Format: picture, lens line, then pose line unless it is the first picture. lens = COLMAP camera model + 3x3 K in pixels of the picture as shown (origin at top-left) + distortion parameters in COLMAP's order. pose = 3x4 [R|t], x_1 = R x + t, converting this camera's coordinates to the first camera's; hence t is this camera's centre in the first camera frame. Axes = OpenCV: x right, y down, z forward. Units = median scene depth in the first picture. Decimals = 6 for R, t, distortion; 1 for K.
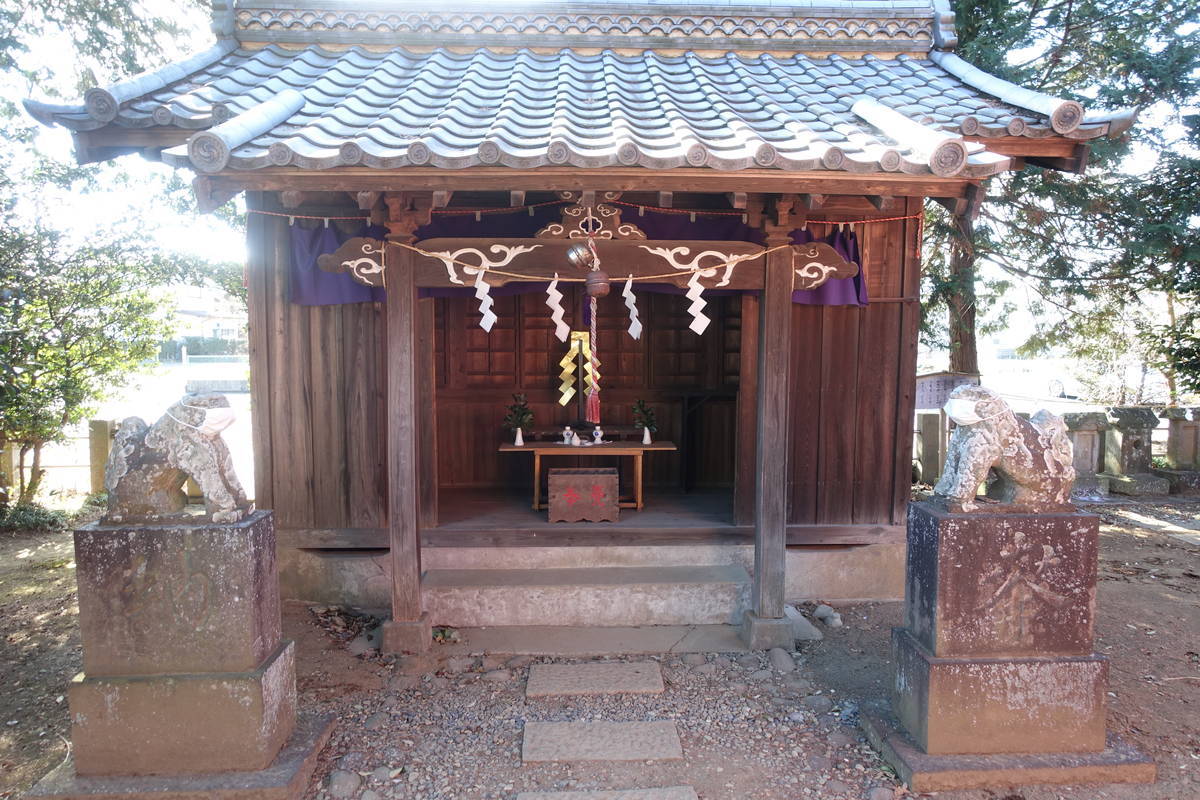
lens RADIAL K [[826.1, 0, 601.5], [0, 826.1, 398.8], [0, 0, 1]] dist [-0.005115, 0.001053]
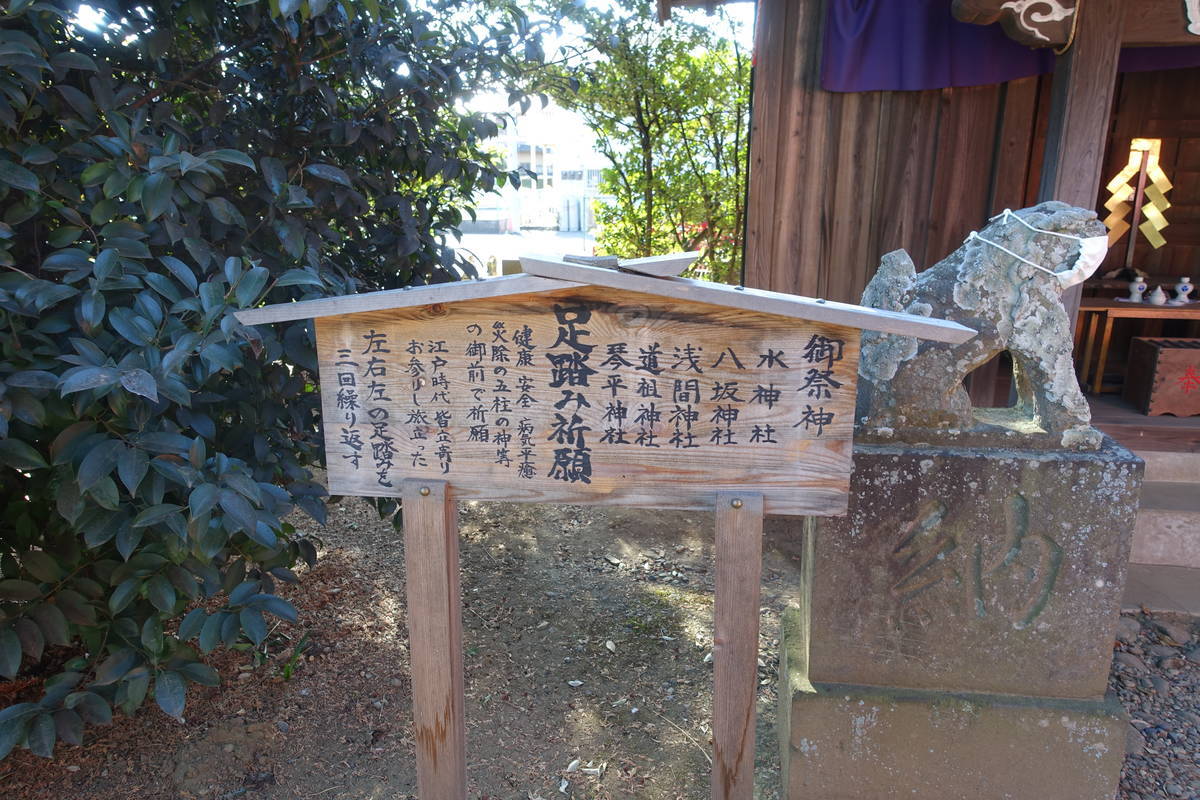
lens RADIAL K [[826.1, 0, 601.5], [0, 826.1, 398.8], [0, 0, 1]] dist [-0.005115, 0.001053]
pose [[0.982886, 0.044992, -0.178637, -0.484076], [-0.011082, 0.982401, 0.186454, 0.013157], [0.183882, -0.181284, 0.966087, 0.297511]]
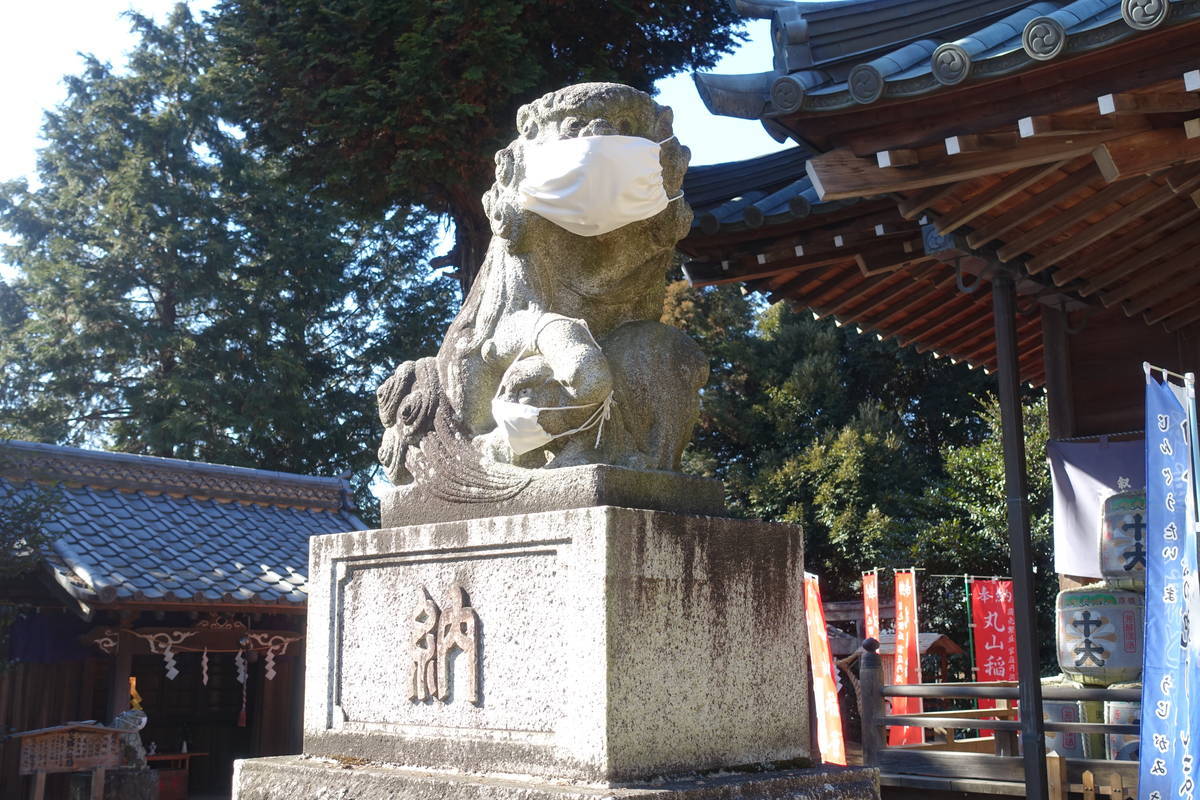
lens RADIAL K [[1335.0, 0, 600.0], [0, 1335.0, 400.0], [0, 0, 1]] dist [-0.004549, 0.030816]
pose [[0.716205, 0.134067, 0.684892, -1.556531], [0.054601, 0.967602, -0.246505, 0.099247], [-0.695751, 0.213944, 0.685681, -1.805558]]
